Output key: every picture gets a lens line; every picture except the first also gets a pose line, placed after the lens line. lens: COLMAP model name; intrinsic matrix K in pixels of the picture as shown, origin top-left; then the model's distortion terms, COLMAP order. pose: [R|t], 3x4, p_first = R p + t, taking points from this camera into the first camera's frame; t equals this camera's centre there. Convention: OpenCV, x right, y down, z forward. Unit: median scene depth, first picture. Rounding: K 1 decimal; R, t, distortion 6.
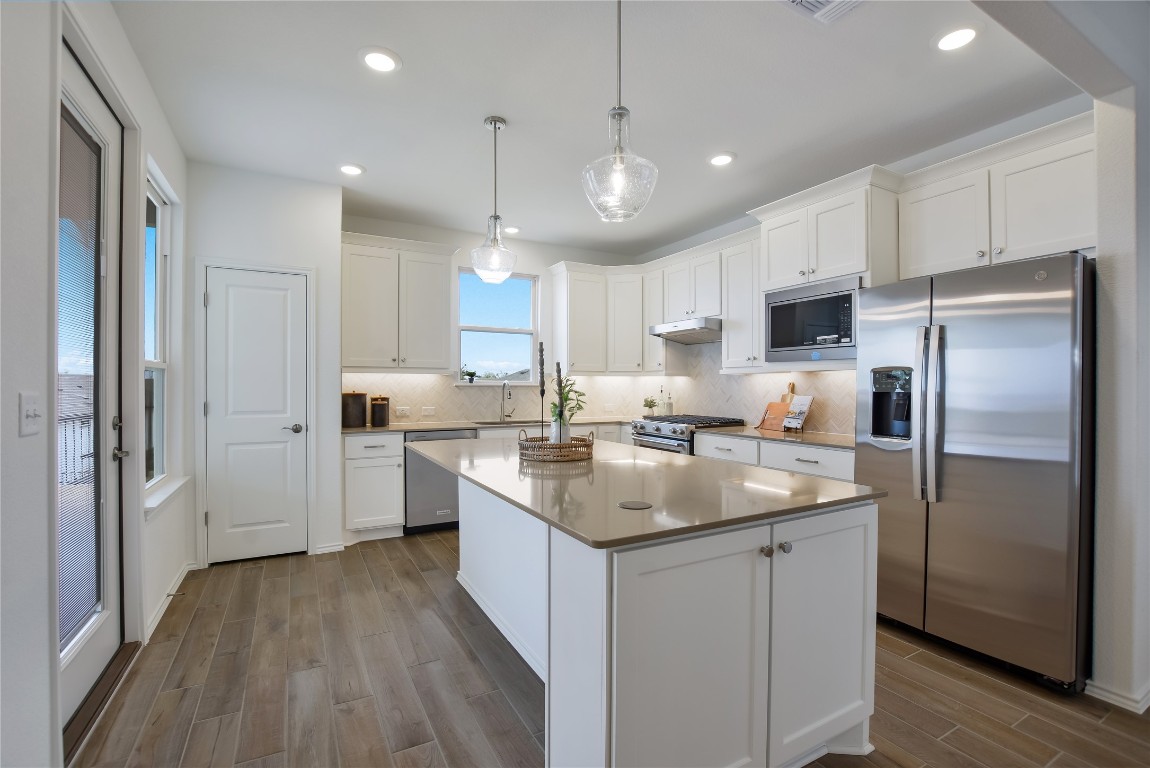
lens RADIAL K [[513.2, 0, 578.6], [0, 513.2, 391.7], [0, 0, 1]] dist [-0.008569, -0.002943]
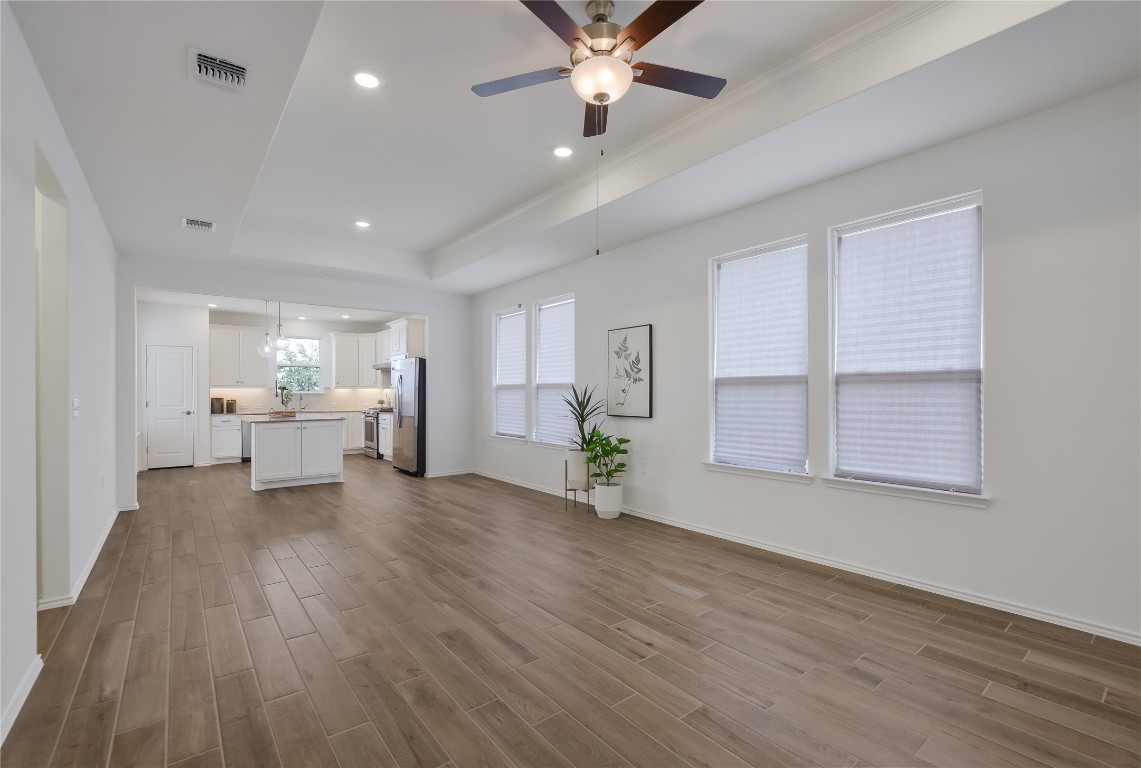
lens RADIAL K [[507.3, 0, 579.7], [0, 507.3, 396.2], [0, 0, 1]] dist [-0.015858, -0.001160]
pose [[0.991879, -0.008057, 0.126932, 0.907884], [0.008114, 0.999967, 0.000071, 0.010391], [-0.126928, 0.000959, 0.991911, -1.463420]]
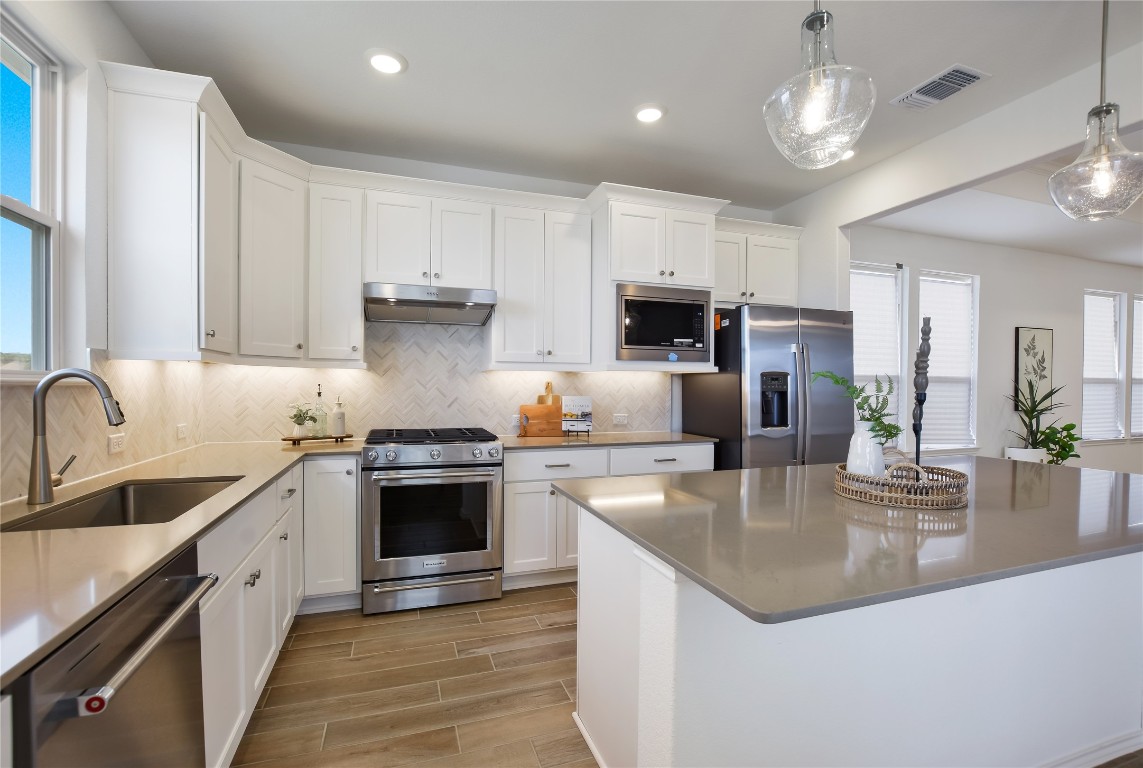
lens RADIAL K [[508.2, 0, 569.6], [0, 508.2, 398.1], [0, 0, 1]] dist [-0.015858, -0.001160]
pose [[0.224129, -0.022650, 0.974296, -0.515467], [0.006625, 0.999742, 0.021717, -0.010440], [-0.974537, 0.001588, 0.224221, 0.869967]]
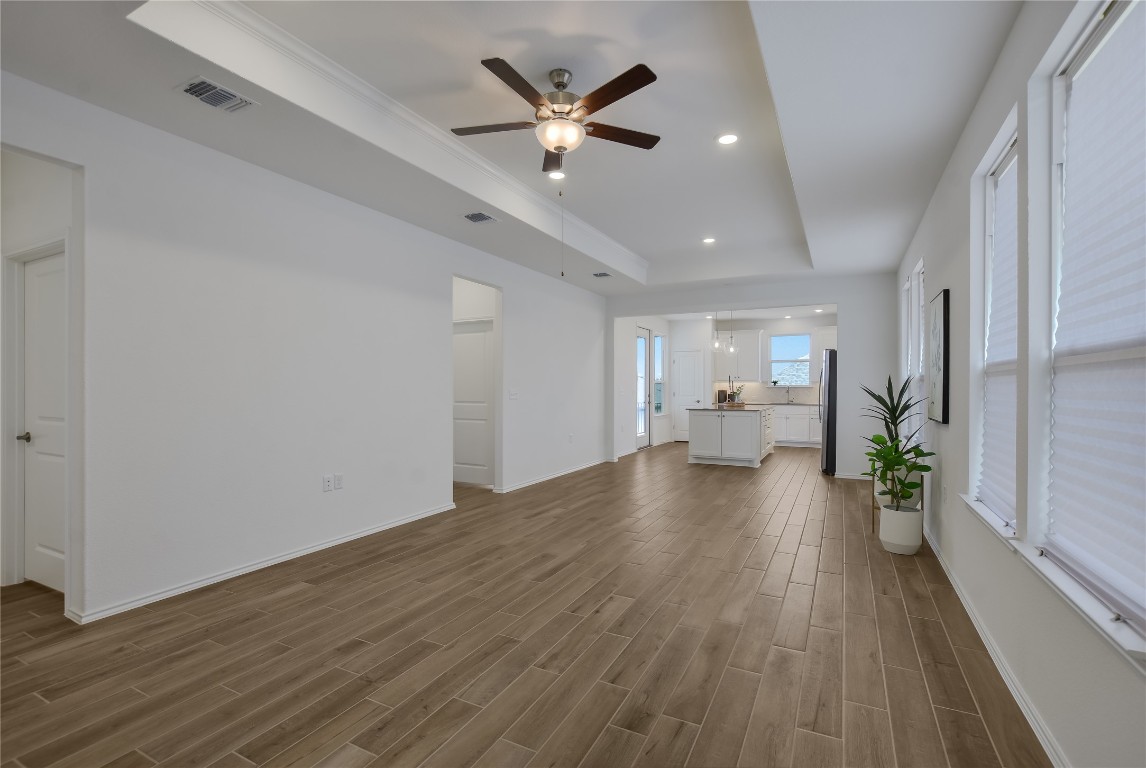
lens RADIAL K [[529.5, 0, 563.3], [0, 529.5, 386.5], [0, 0, 1]] dist [-0.011849, 0.000259]
pose [[0.502657, -0.005417, -0.864469, 1.722803], [-0.004605, 0.999949, -0.008944, 0.014300], [0.864474, 0.008477, 0.502606, -1.251963]]
